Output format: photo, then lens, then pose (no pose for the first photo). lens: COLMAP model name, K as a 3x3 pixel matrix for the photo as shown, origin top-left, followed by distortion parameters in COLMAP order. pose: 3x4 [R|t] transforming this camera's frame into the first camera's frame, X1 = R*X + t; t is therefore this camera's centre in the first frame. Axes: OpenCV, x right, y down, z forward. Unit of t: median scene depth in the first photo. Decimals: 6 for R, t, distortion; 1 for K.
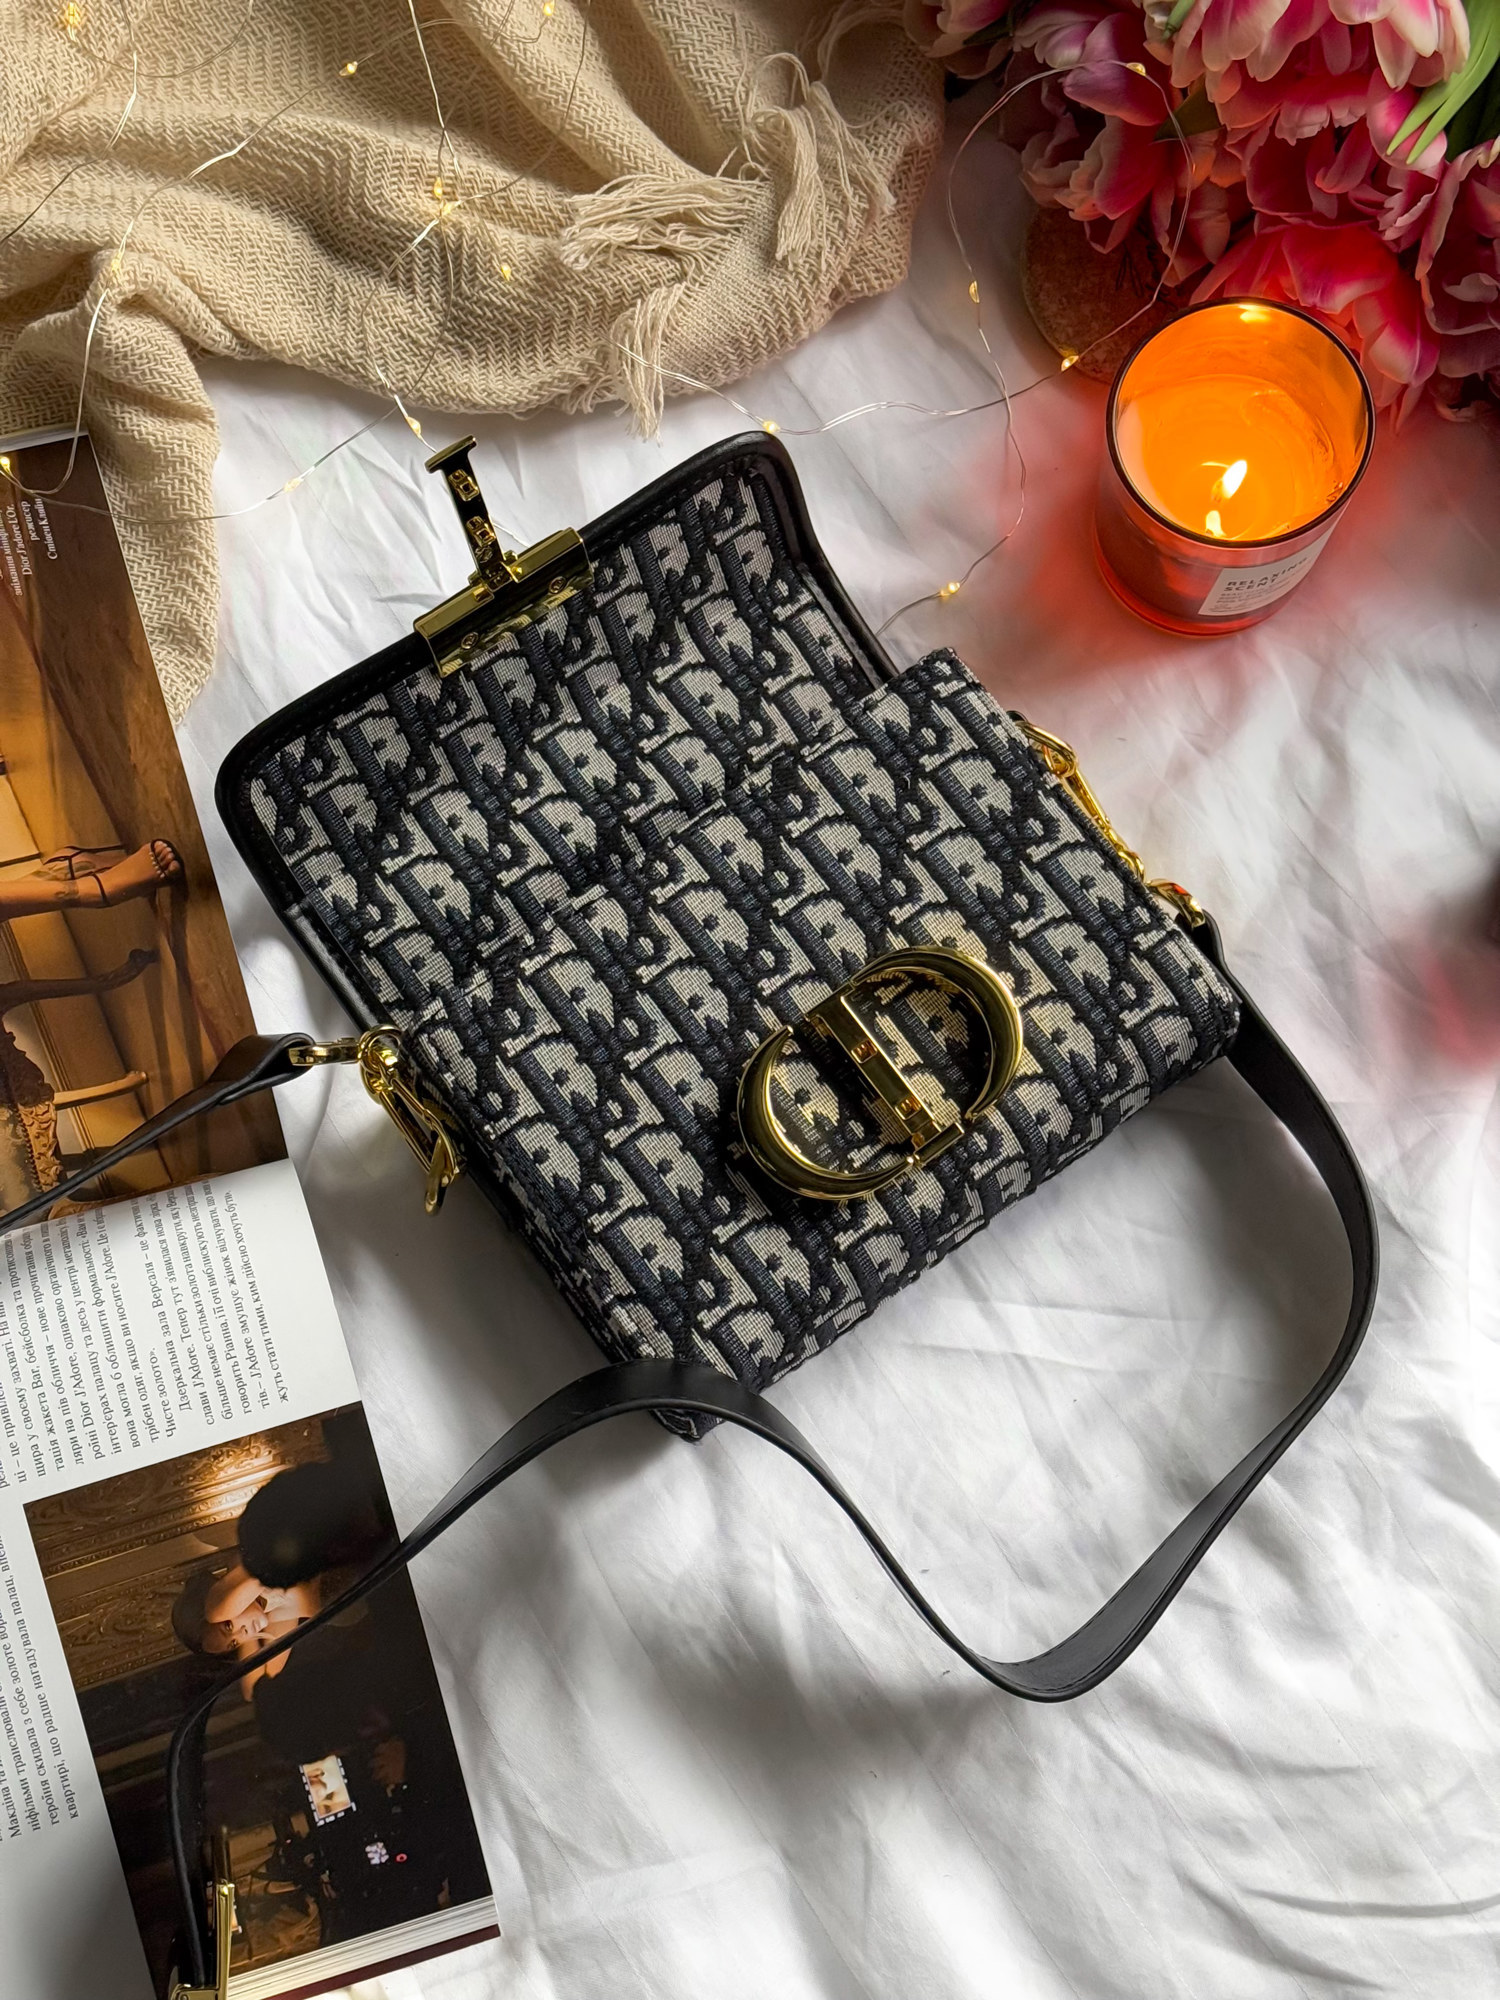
lens RADIAL K [[2843.6, 0, 772.1], [0, 2843.6, 1017.9], [0, 0, 1]] dist [0.213848, -0.402415]
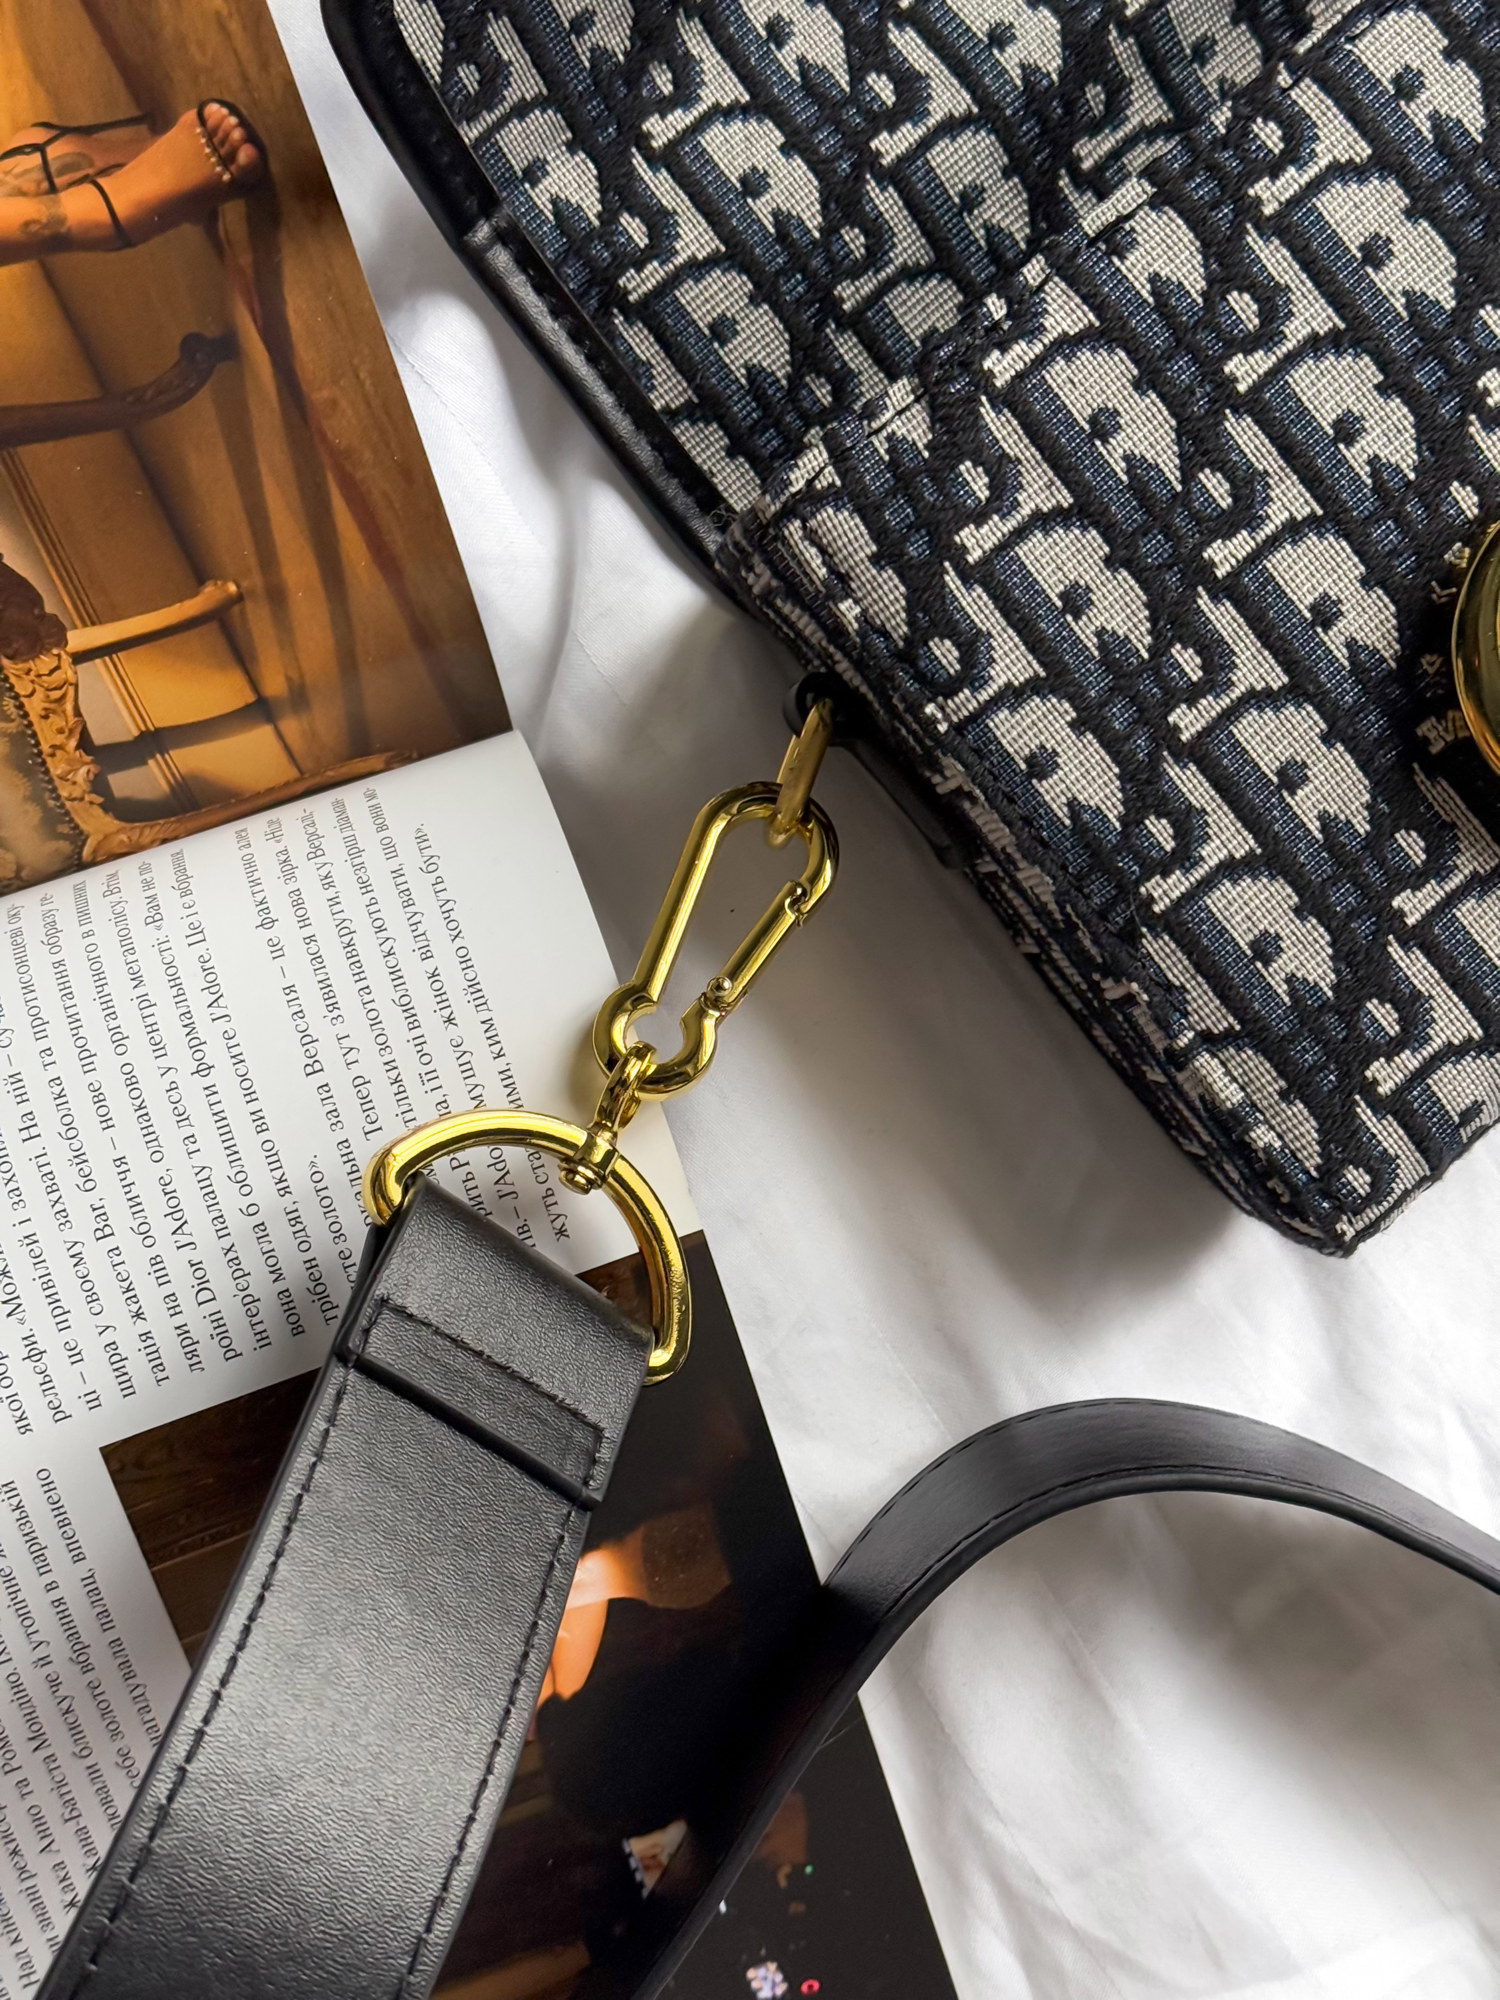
lens RADIAL K [[2919.9, 0, 735.1], [0, 2919.9, 996.1], [0, 0, 1]] dist [0.223542, -0.559748]
pose [[0.999207, -0.033530, -0.021476, -0.124215], [0.038303, 0.956760, 0.288346, -0.062637], [0.010879, -0.288940, 0.957285, 0.489259]]
